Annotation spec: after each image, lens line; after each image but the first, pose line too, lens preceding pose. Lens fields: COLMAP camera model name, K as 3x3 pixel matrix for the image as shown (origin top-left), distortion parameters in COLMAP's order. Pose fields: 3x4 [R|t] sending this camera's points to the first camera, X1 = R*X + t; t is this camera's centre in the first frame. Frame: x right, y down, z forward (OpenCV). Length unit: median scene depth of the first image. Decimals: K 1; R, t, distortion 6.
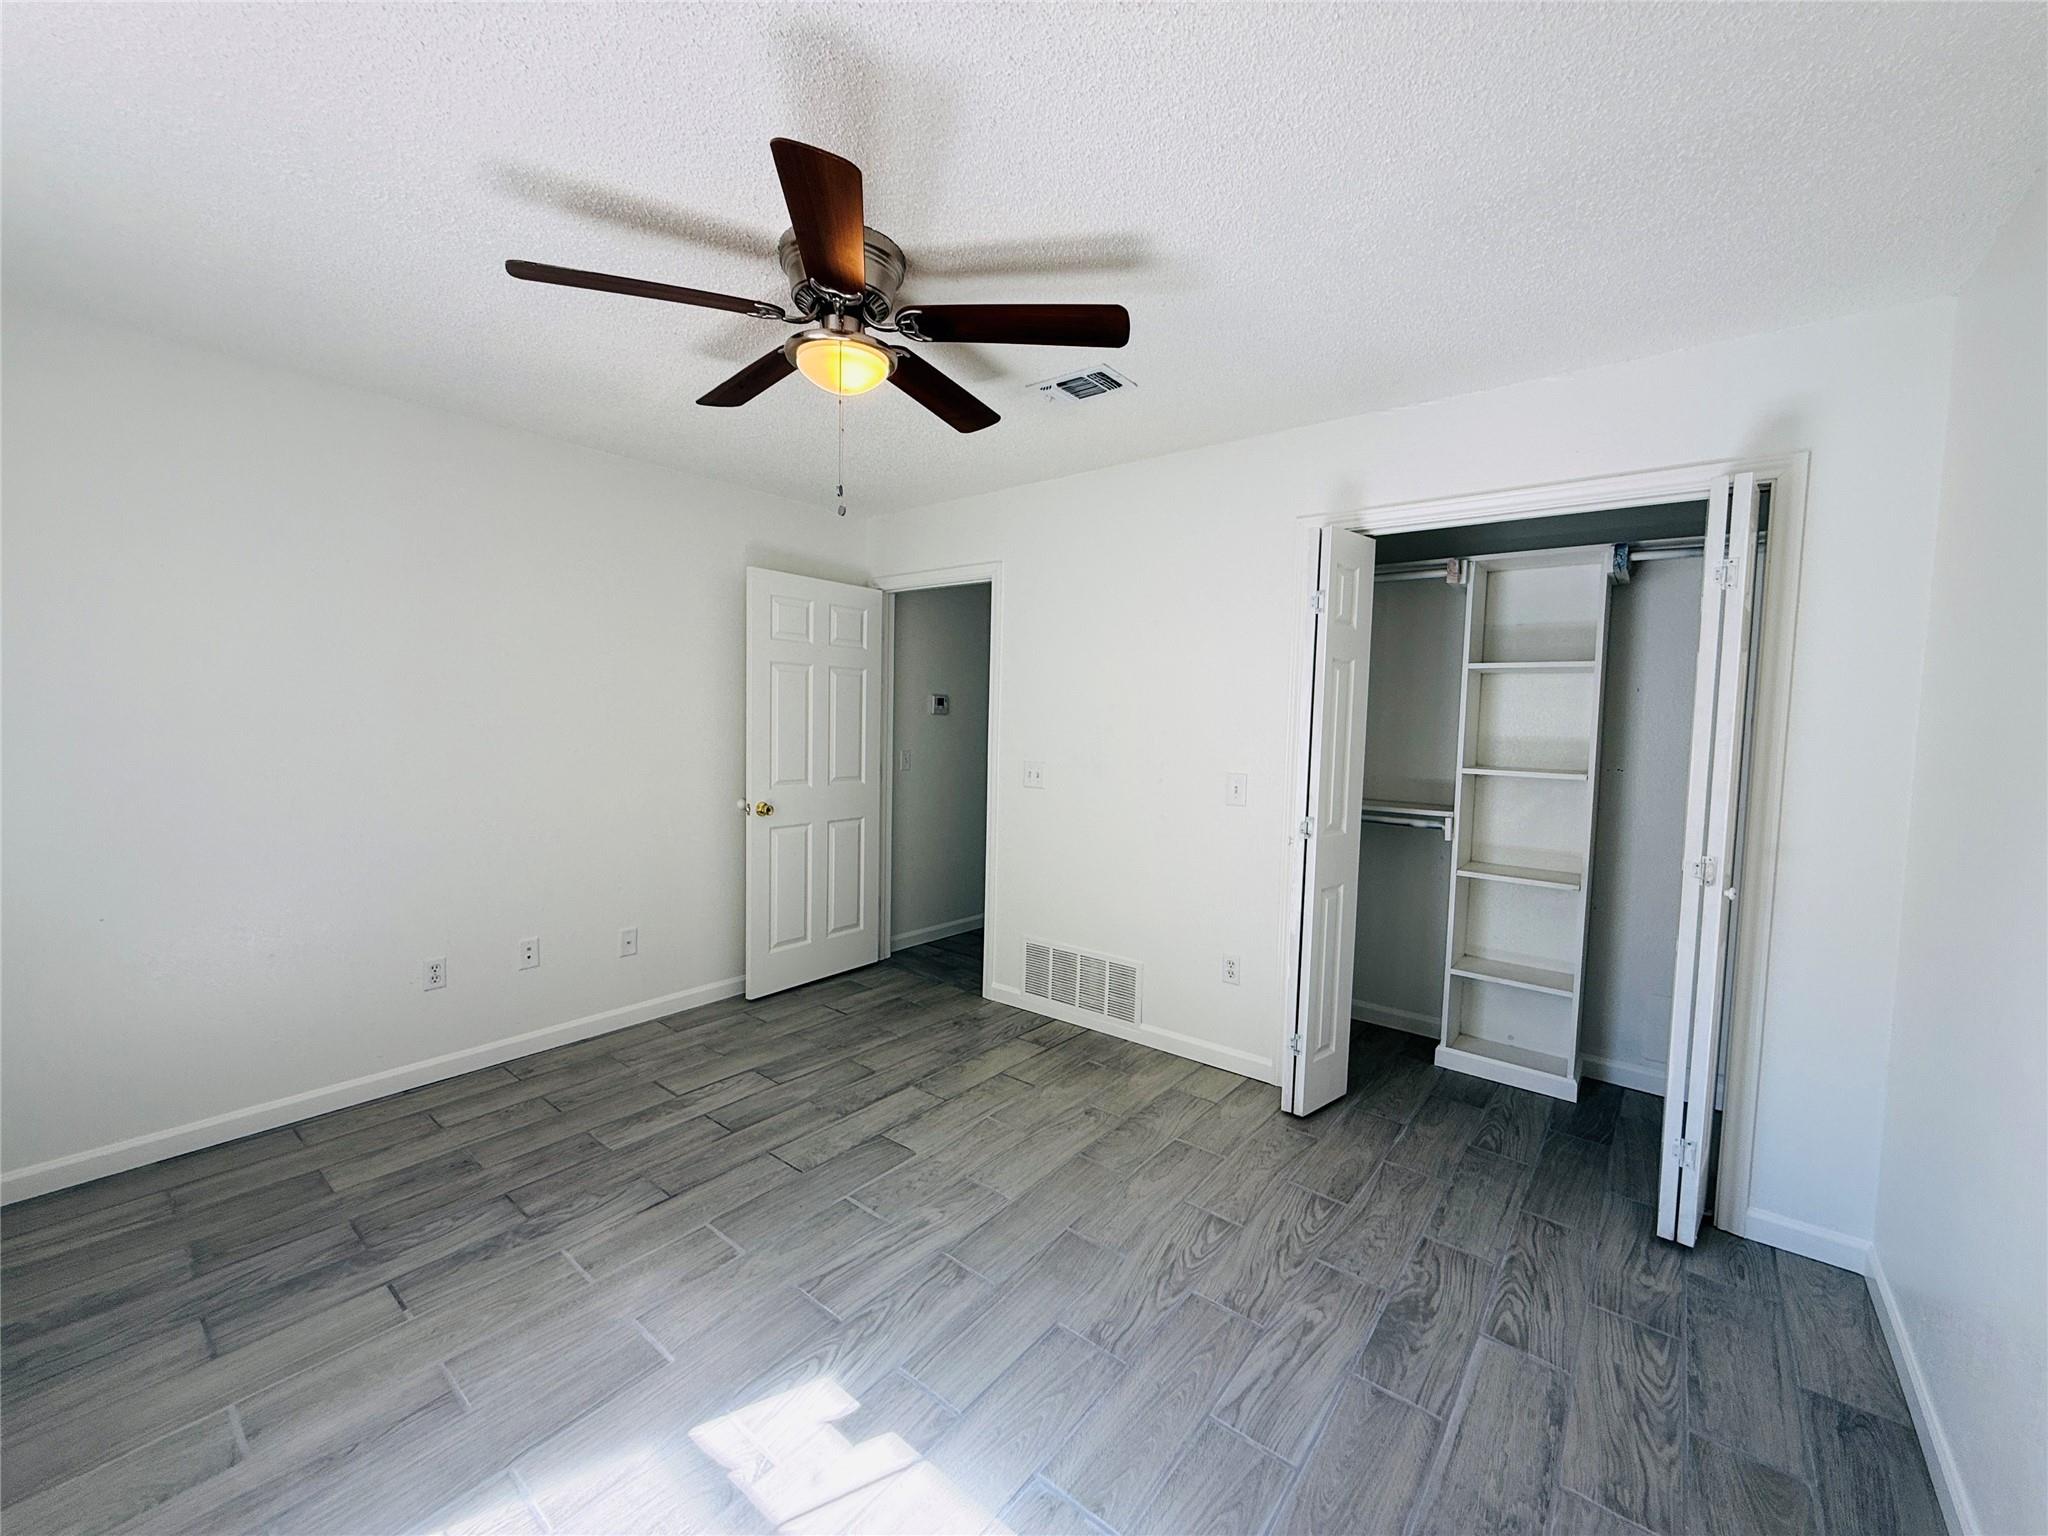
lens RADIAL K [[814.4, 0, 1019.5], [0, 814.4, 768.3], [0, 0, 1]] dist [-0.000484, 0.000243]
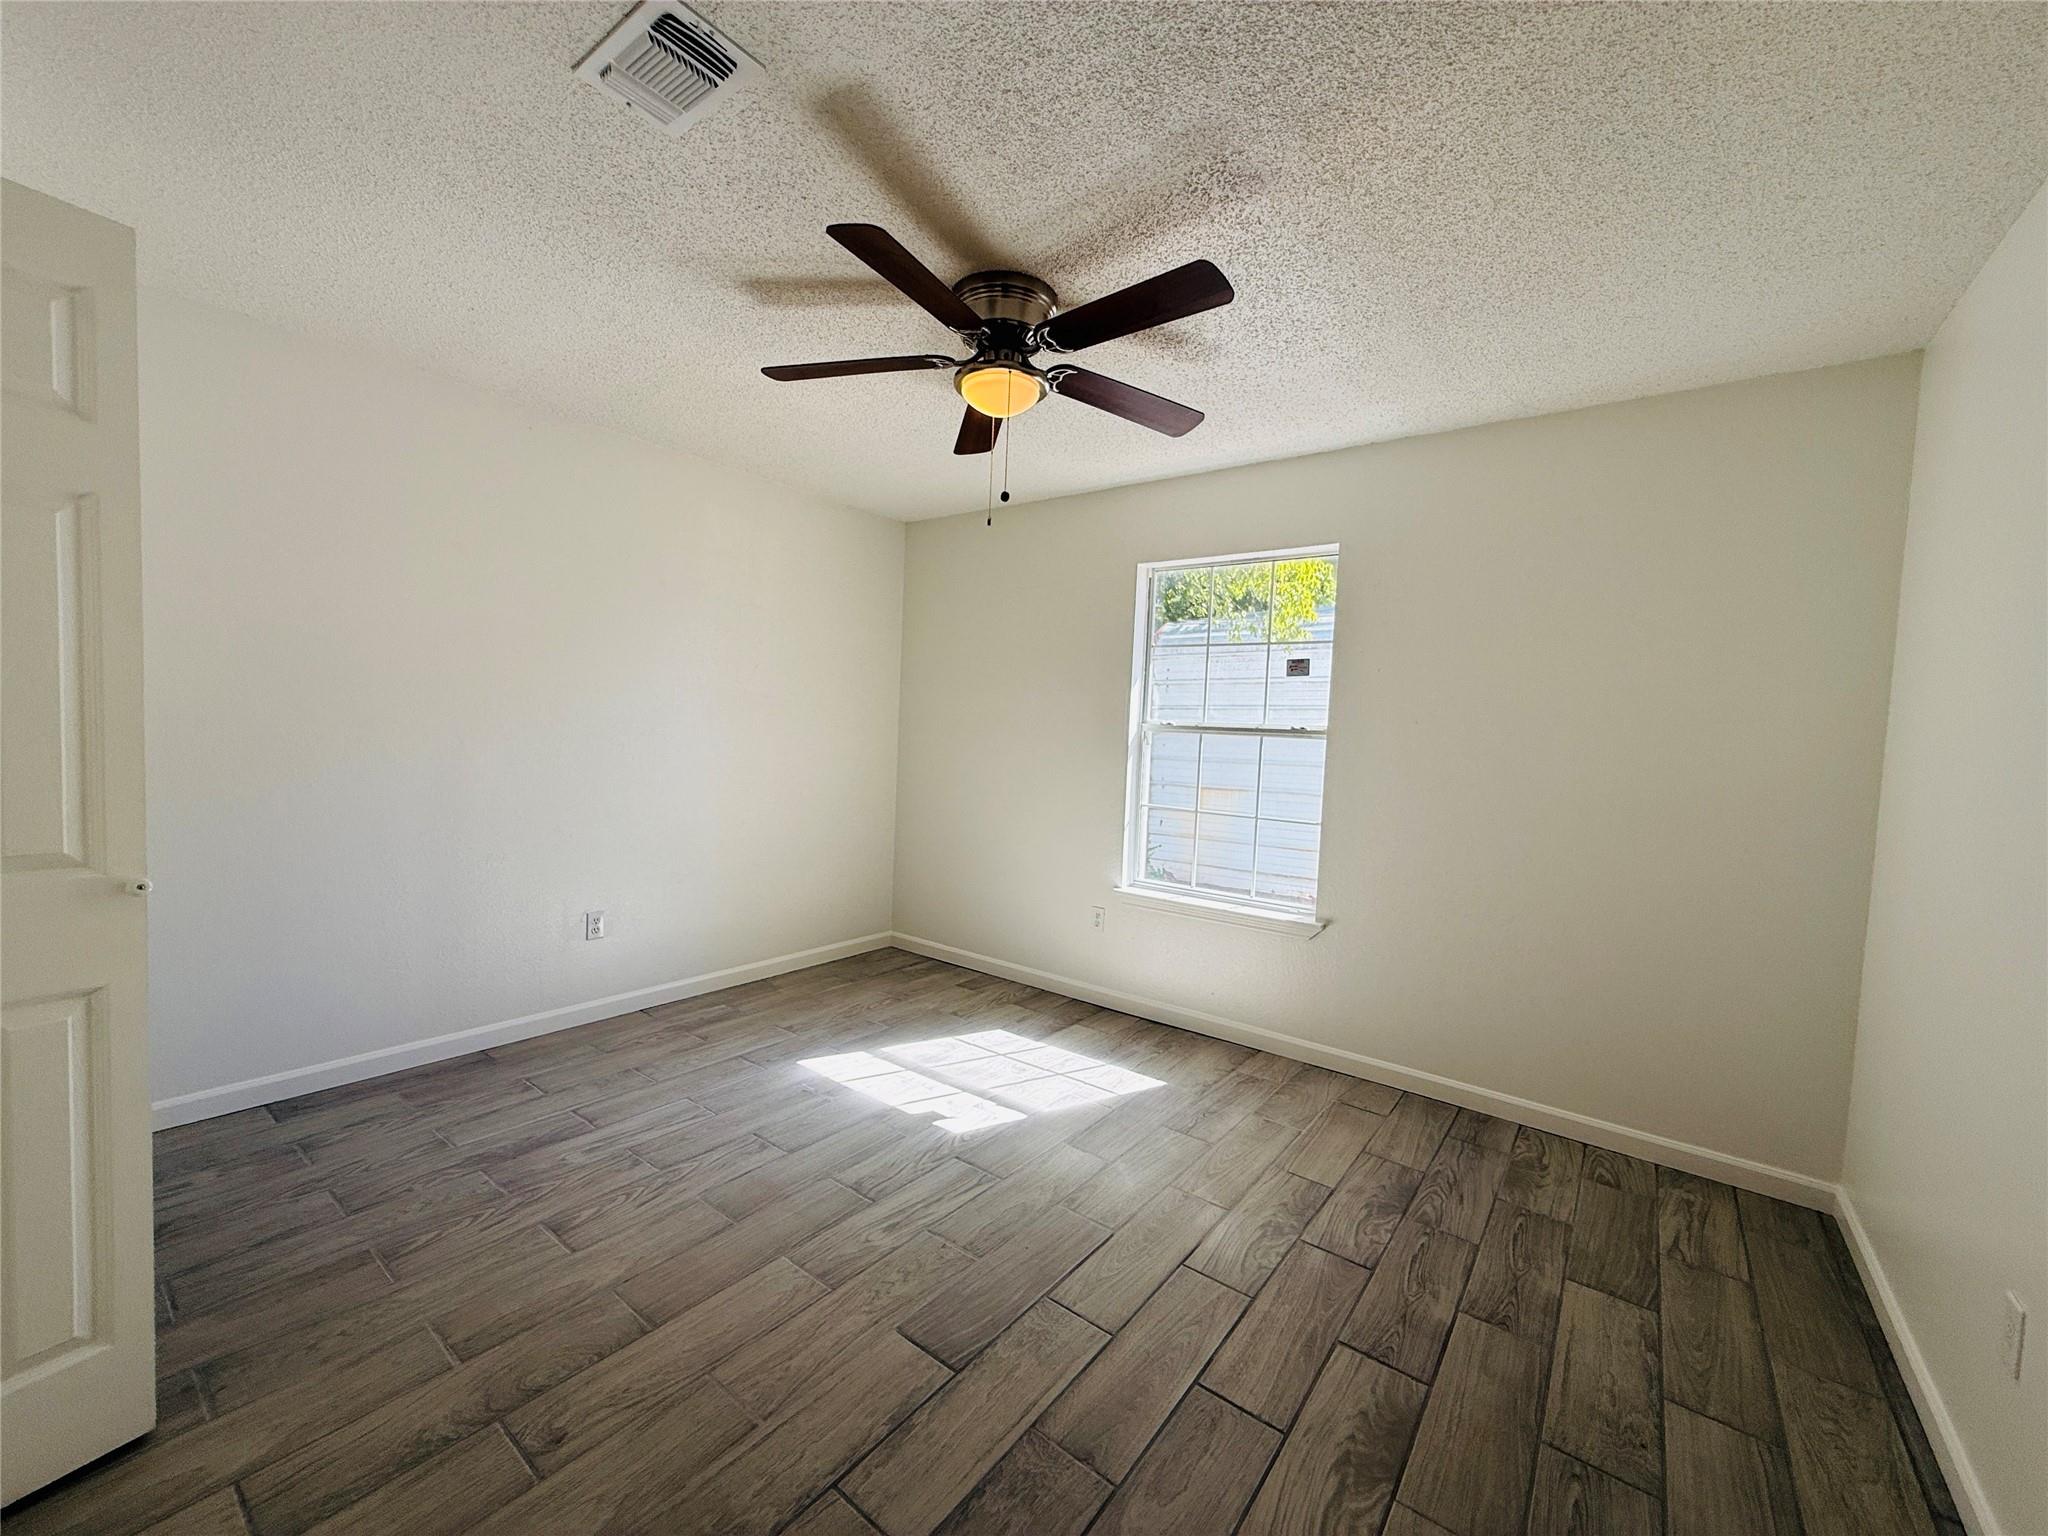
lens RADIAL K [[814.4, 0, 1019.5], [0, 814.4, 768.3], [0, 0, 1]] dist [-0.000484, 0.000243]
pose [[-0.997740, -0.062054, -0.025763, -0.228785], [-0.064672, 0.990927, 0.117819, -0.096491], [0.018218, 0.119219, -0.992701, 2.034506]]
